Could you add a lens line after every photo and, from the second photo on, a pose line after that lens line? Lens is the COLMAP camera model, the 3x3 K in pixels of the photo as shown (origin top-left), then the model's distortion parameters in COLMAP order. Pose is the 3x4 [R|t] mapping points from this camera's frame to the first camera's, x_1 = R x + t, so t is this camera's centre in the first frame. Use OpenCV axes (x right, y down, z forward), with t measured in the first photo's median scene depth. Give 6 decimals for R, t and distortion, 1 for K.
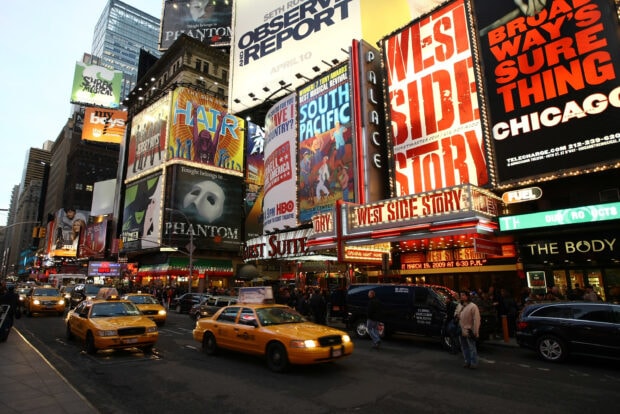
lens RADIAL K [[364.9, 0, 309.0], [0, 364.9, 187.4], [0, 0, 1]] dist [-0.022443, 0.000017]
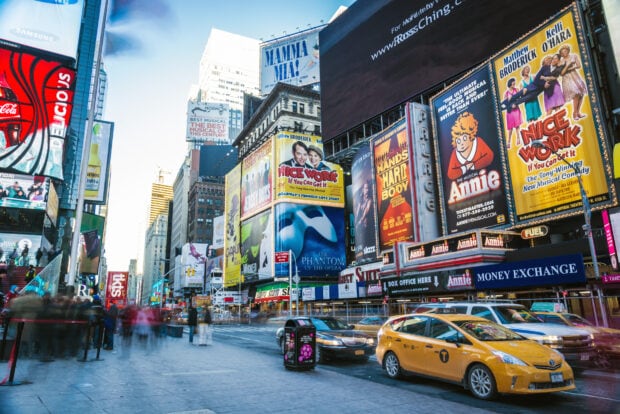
lens RADIAL K [[431.6, 0, 310.0], [0, 431.6, 207.0], [0, 0, 1]] dist [0.001393, 0.000357]
pose [[0.950343, -0.071531, -0.302874, 0.106973], [0.074649, 0.997209, -0.001285, -0.040904], [0.302120, -0.021388, 0.953030, -0.216860]]
